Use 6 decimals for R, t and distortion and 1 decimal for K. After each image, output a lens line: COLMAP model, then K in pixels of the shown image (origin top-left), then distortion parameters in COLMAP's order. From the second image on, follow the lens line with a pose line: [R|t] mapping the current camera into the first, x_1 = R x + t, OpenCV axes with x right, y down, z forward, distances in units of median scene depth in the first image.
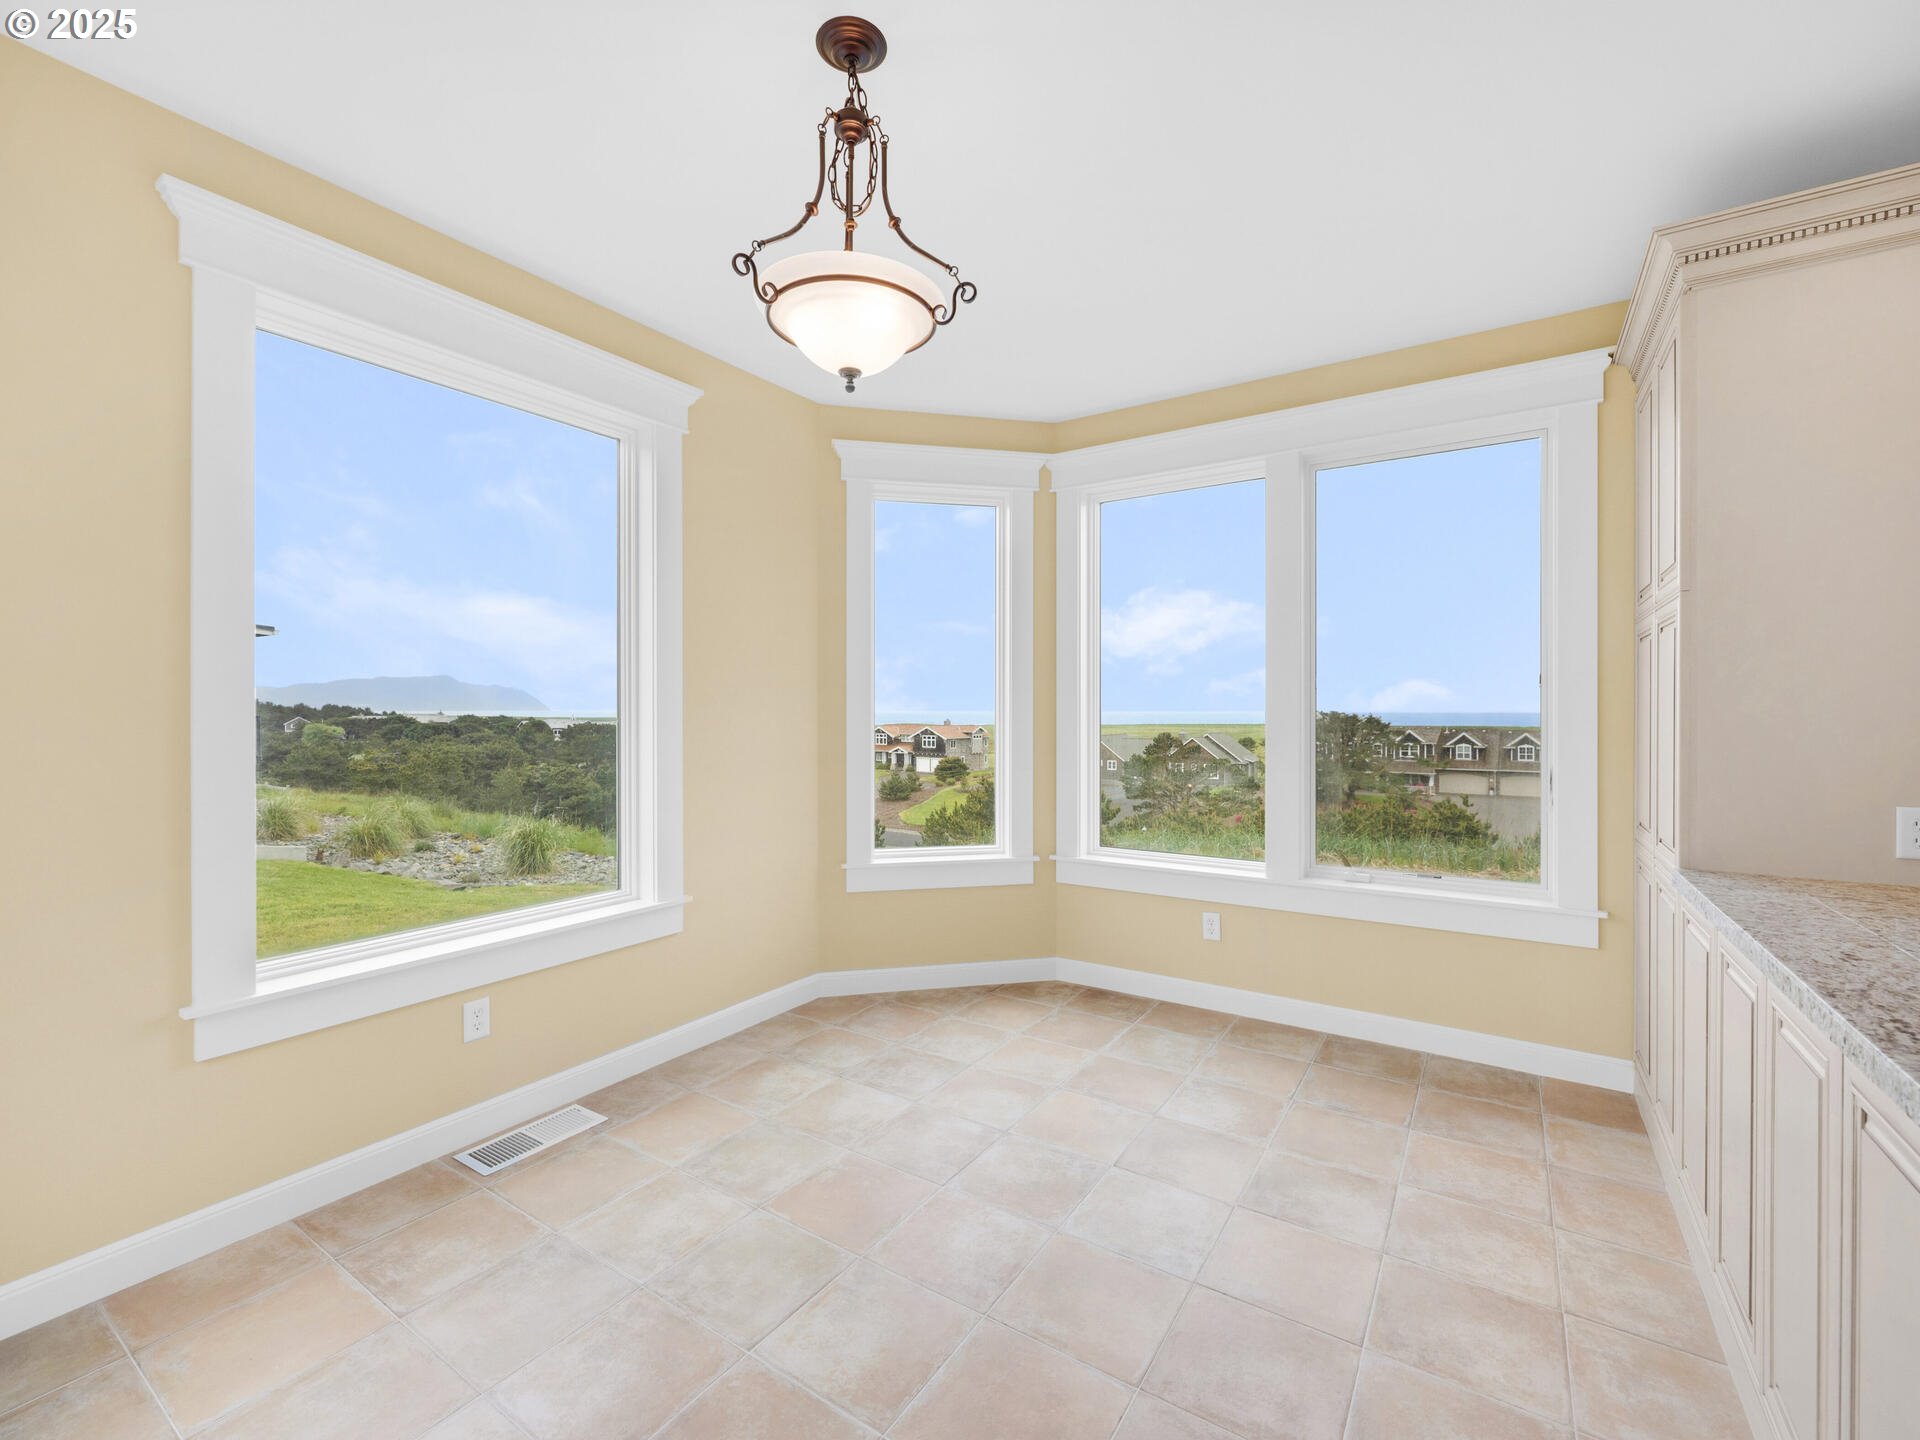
lens RADIAL K [[810.5, 0, 960.0], [0, 810.5, 720.0], [0, 0, 1]] dist [0.000170, 0.000004]
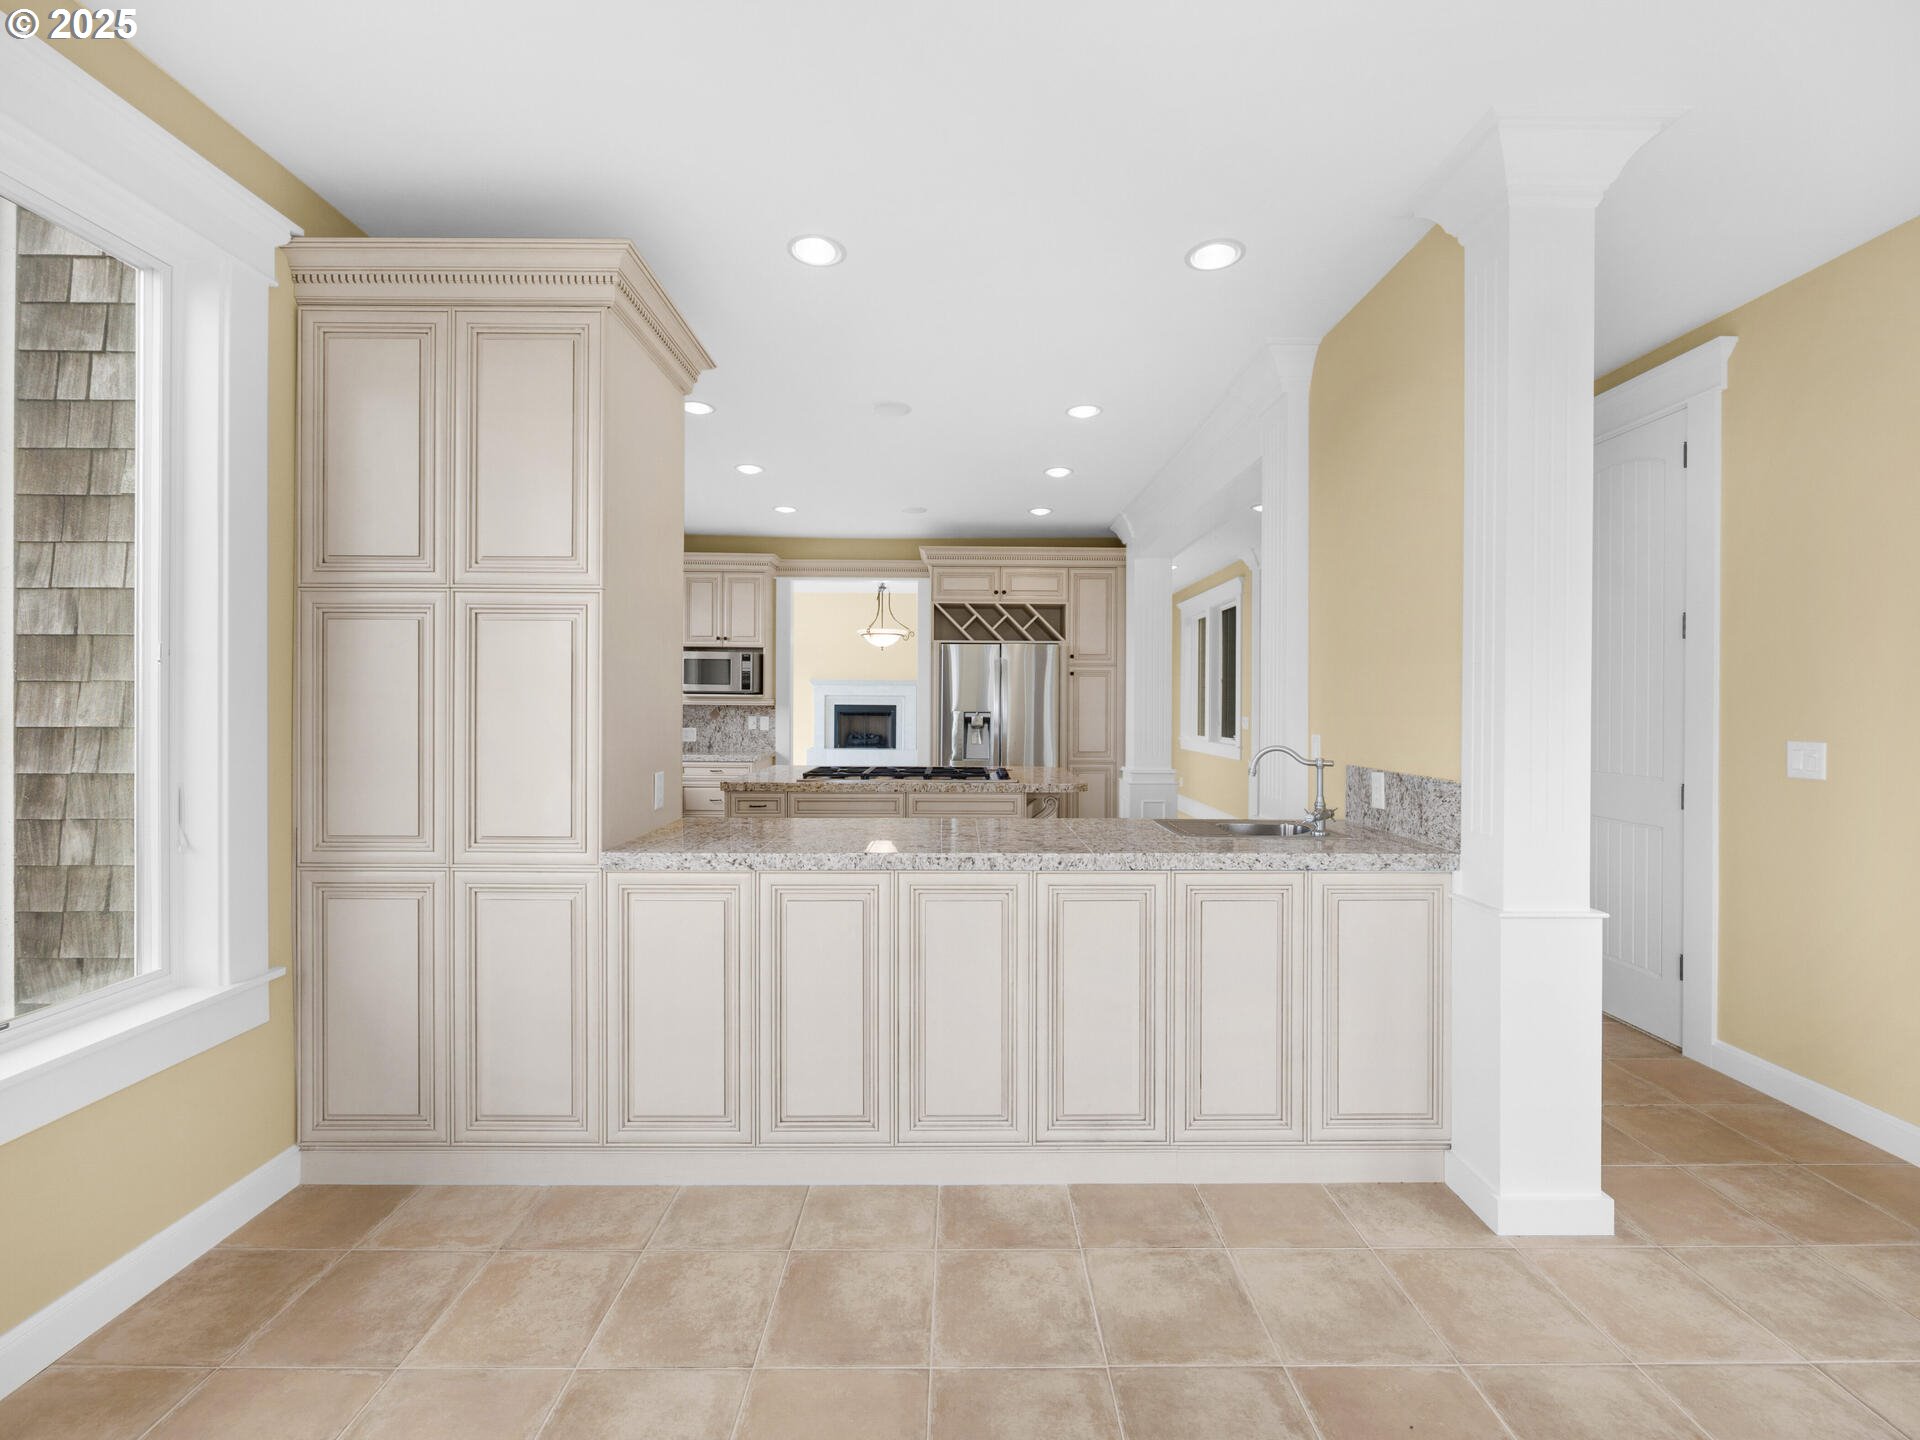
lens RADIAL K [[810.5, 0, 960.0], [0, 810.5, 720.0], [0, 0, 1]] dist [0.000170, 0.000004]
pose [[-0.565852, -0.005545, 0.824488, -0.207497], [0.001966, 0.999965, 0.008075, 0.002960], [-0.824504, 0.006190, -0.565822, 1.031397]]
